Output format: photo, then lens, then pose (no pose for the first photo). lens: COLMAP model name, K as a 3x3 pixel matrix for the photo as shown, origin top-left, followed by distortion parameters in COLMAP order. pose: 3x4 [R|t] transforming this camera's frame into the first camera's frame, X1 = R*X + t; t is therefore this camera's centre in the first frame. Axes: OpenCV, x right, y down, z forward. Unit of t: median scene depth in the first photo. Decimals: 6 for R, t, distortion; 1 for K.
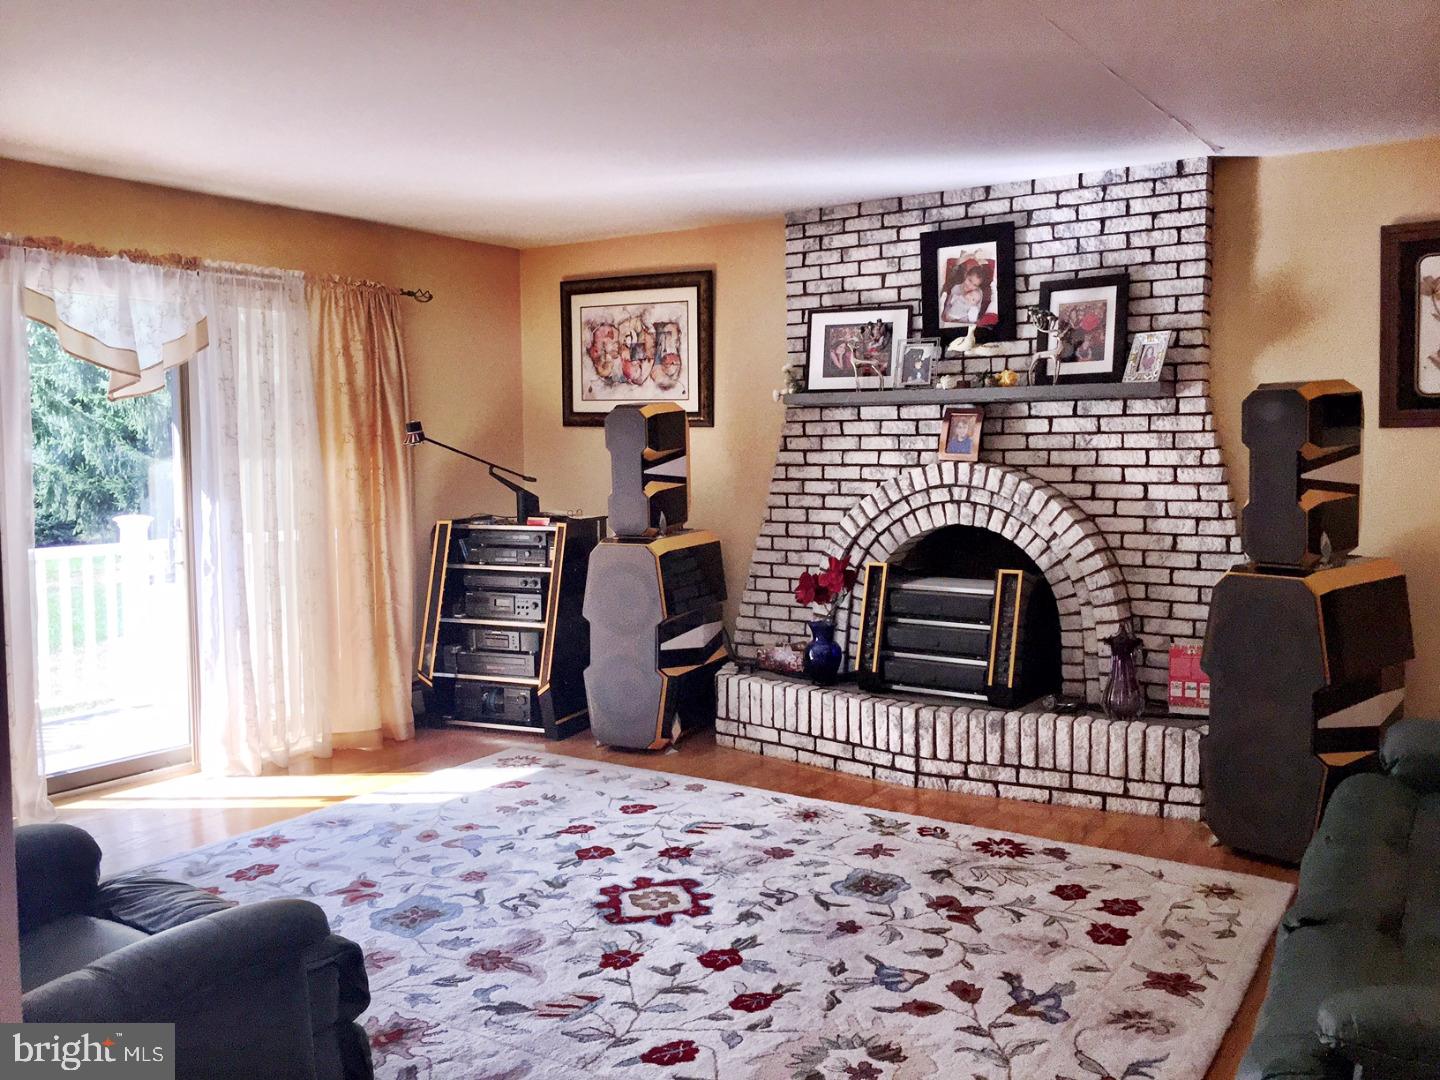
lens RADIAL K [[1244.9, 0, 719.0], [0, 1244.9, 534.6], [0, 0, 1]] dist [0.074510, -0.104771]
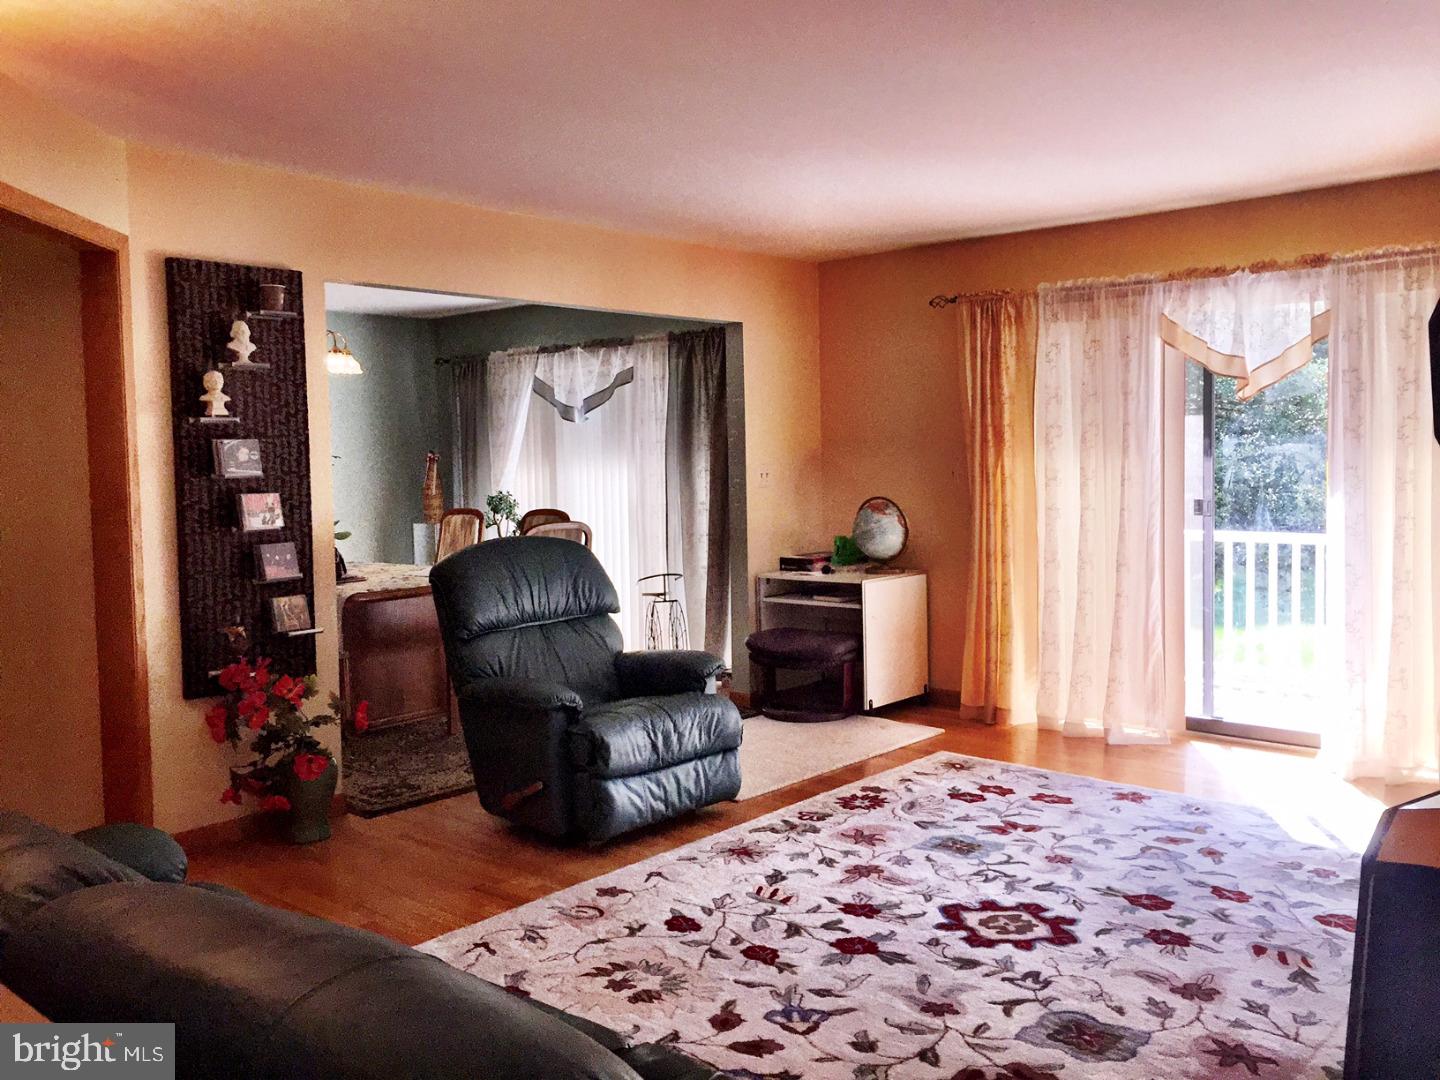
lens RADIAL K [[1244.9, 0, 720.2], [0, 1244.9, 537.2], [0, 0, 1]] dist [0.074510, -0.104771]
pose [[-0.147768, 0.074849, -0.986186, 0.930456], [-0.054853, 0.994977, 0.083736, -0.069839], [0.987500, 0.066468, -0.142920, 0.936448]]
